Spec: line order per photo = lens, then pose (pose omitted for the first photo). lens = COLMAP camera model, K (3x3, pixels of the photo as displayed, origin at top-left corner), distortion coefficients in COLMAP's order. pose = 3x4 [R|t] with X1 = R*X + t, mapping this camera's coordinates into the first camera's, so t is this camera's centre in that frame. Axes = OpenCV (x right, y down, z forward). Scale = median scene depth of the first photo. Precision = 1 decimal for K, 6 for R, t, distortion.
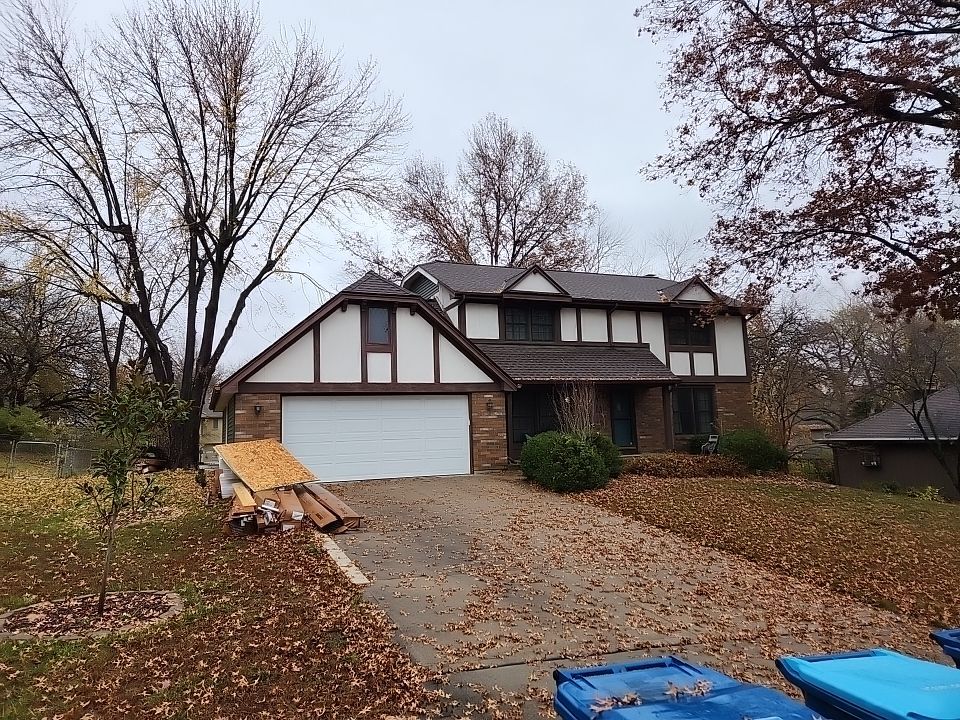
lens RADIAL K [[647.4, 0, 454.6], [0, 647.4, 372.9], [0, 0, 1]] dist [0.098363, -0.069159]
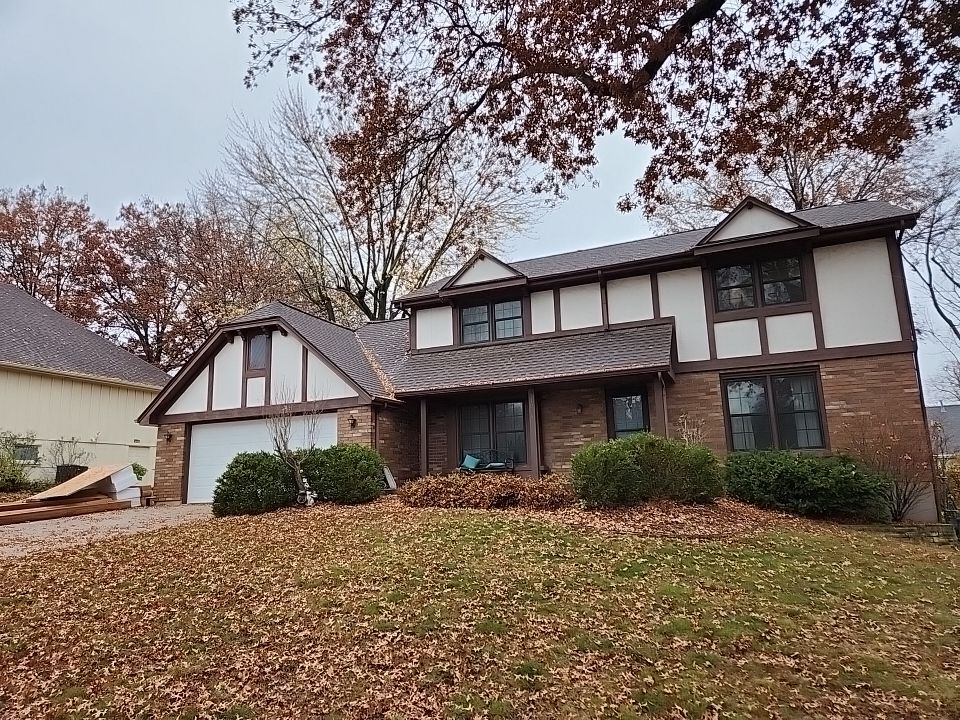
lens RADIAL K [[647.4, 0, 454.6], [0, 647.4, 372.9], [0, 0, 1]] dist [0.098363, -0.069159]
pose [[0.699530, -0.113211, -0.705579, 0.643572], [0.075282, 0.993552, -0.084780, 0.056259], [0.710627, 0.006188, 0.703542, 0.378186]]
